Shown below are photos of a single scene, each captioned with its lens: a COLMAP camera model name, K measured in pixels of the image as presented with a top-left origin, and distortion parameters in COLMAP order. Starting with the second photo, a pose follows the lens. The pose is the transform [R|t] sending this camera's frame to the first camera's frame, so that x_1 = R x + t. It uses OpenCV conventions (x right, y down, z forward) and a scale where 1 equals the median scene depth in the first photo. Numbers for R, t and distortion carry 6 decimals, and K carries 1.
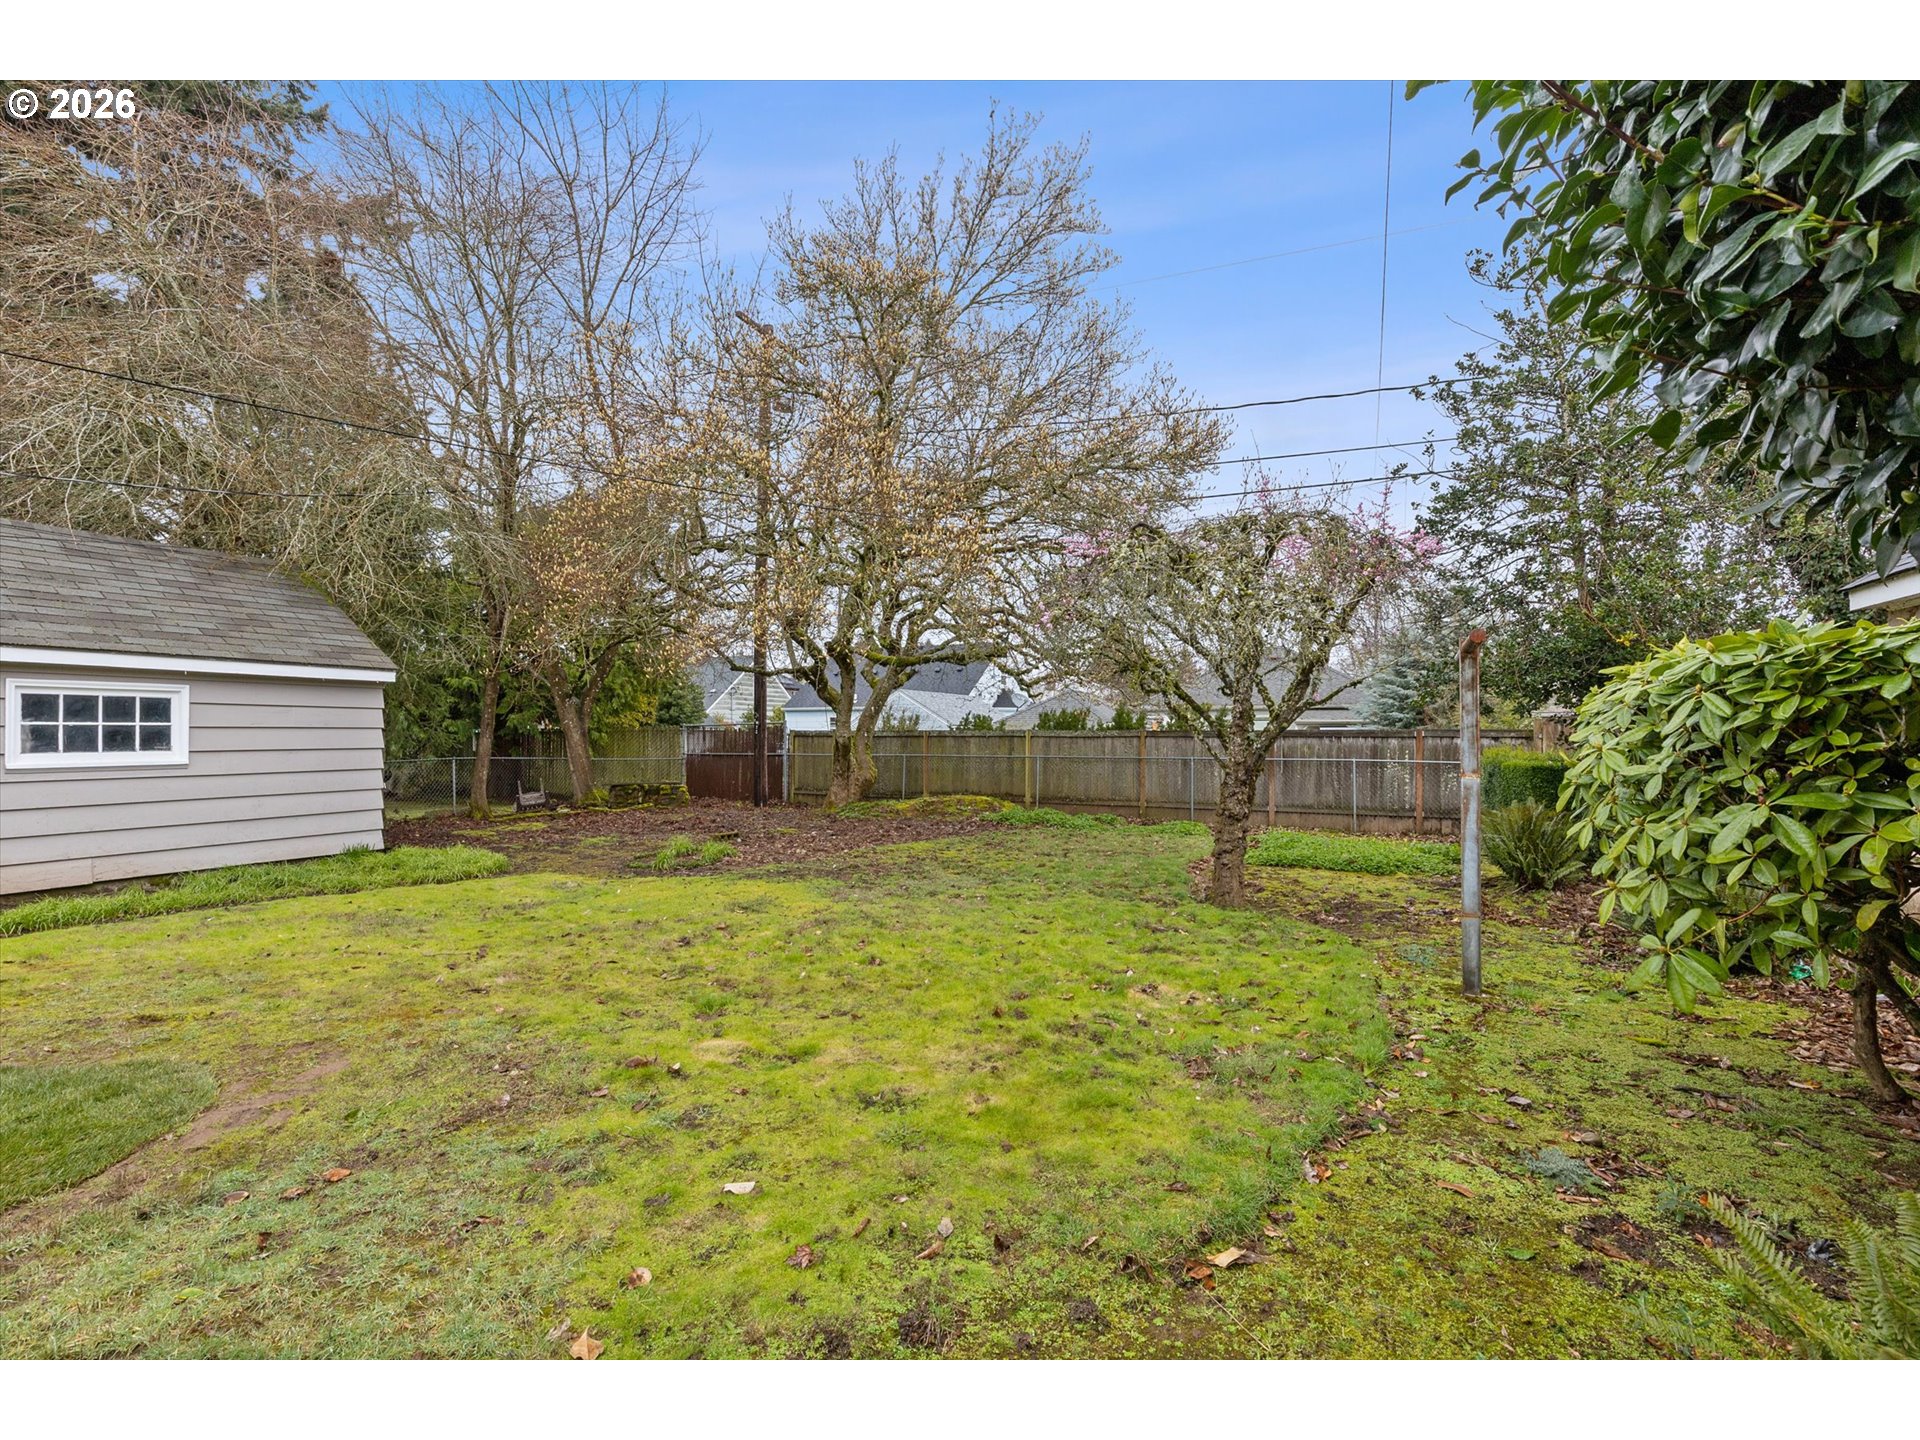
lens RADIAL K [[879.5, 0, 961.1], [0, 879.5, 726.3], [0, 0, 1]] dist [0.022934, -0.000812]
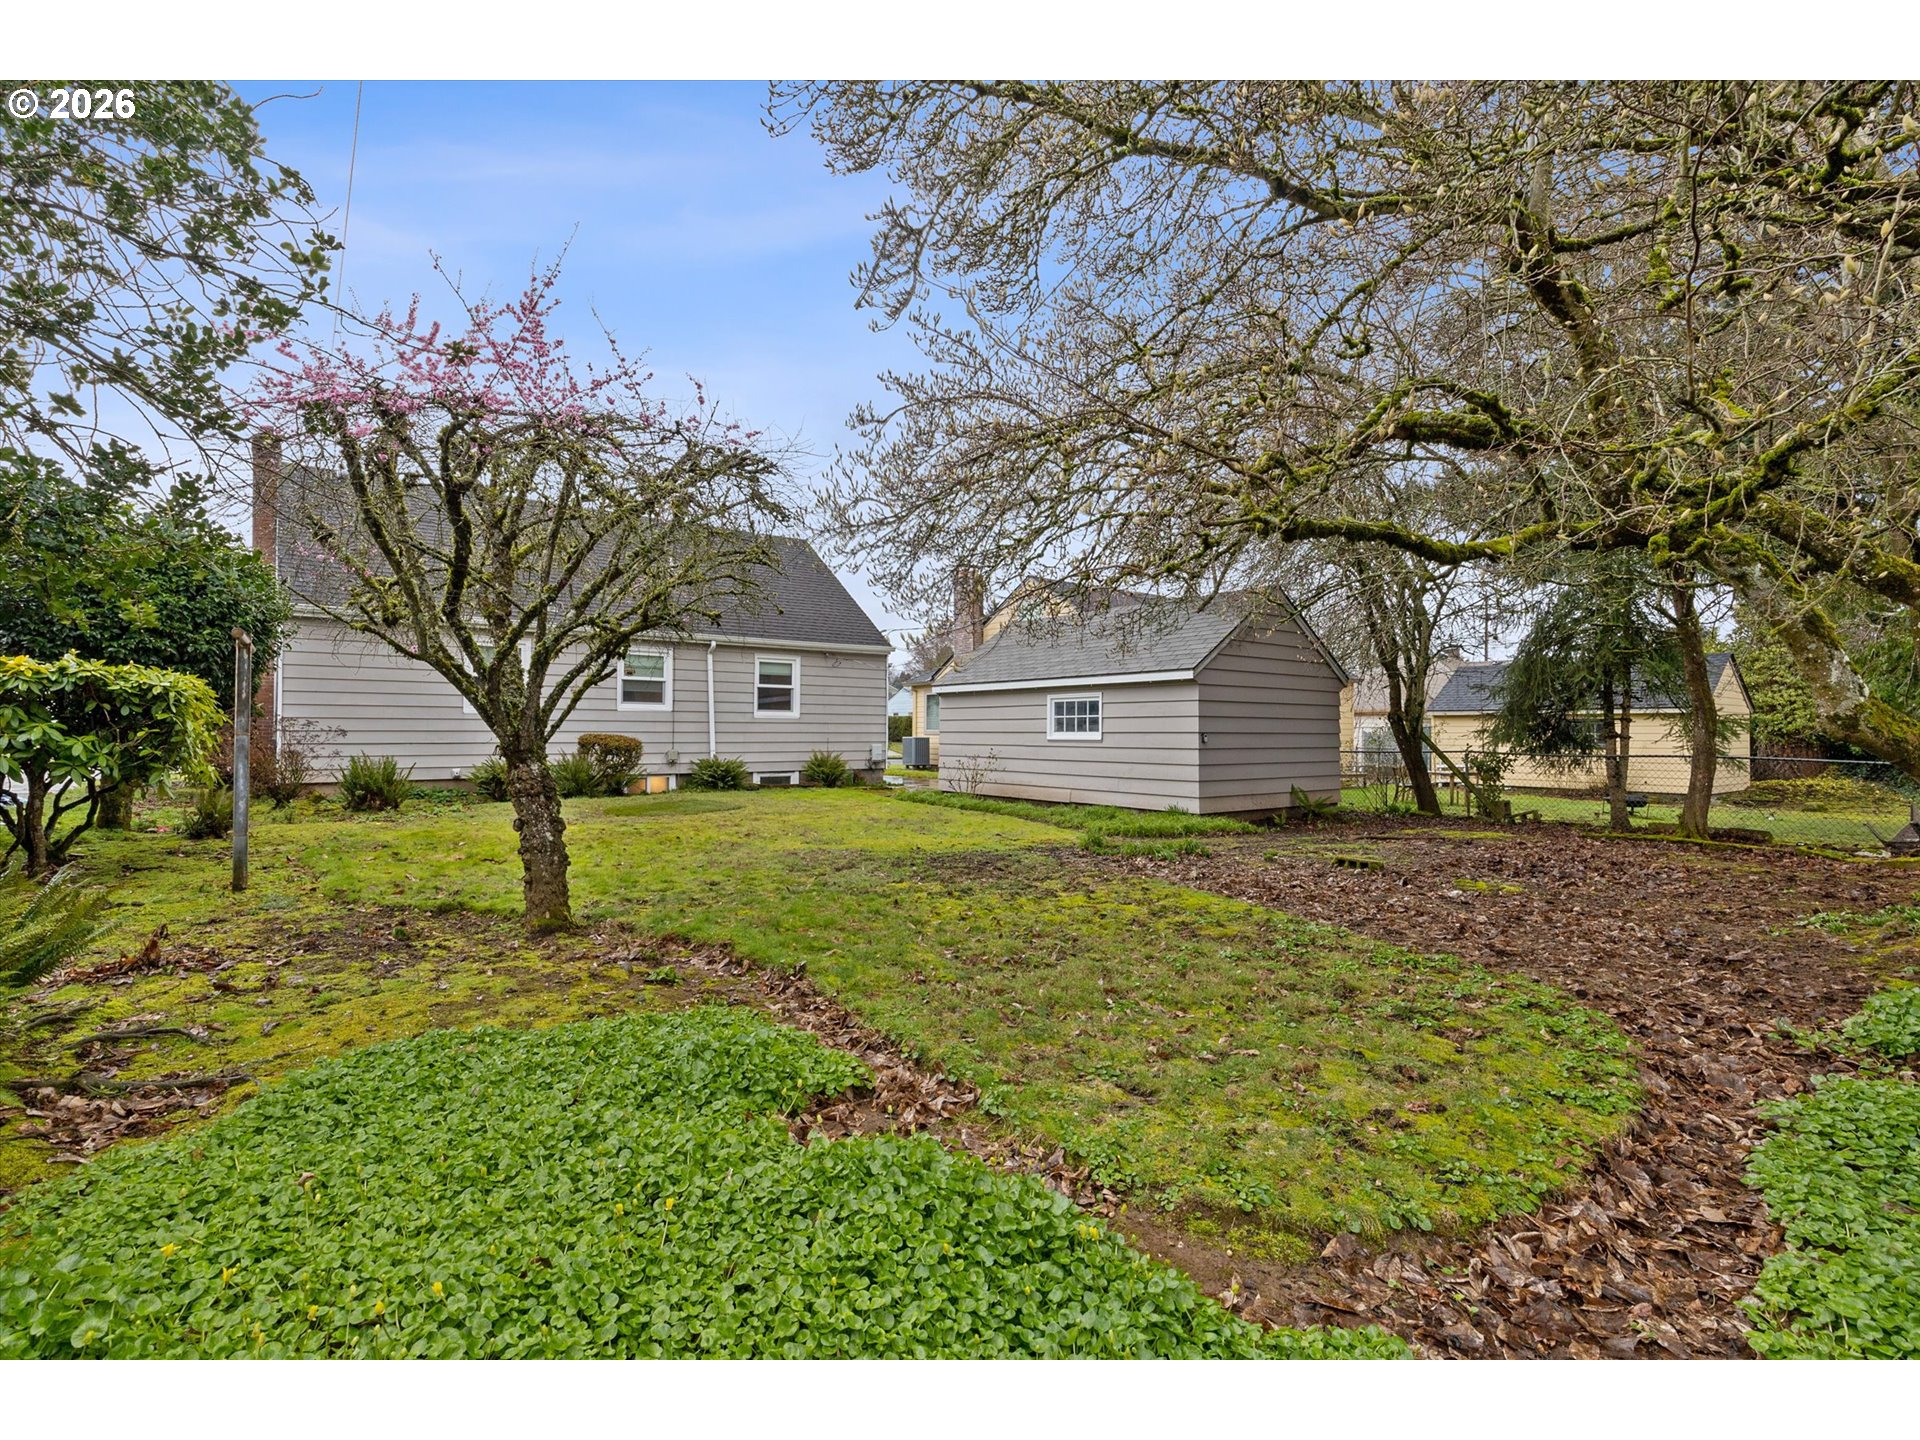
lens RADIAL K [[879.5, 0, 961.5], [0, 879.5, 722.1], [0, 0, 1]] dist [0.022934, -0.000812]
pose [[-0.469277, -0.000109, -0.883051, 0.746100], [0.014047, 0.999873, -0.007588, 0.018866], [0.882939, -0.015965, -0.469216, 1.626729]]
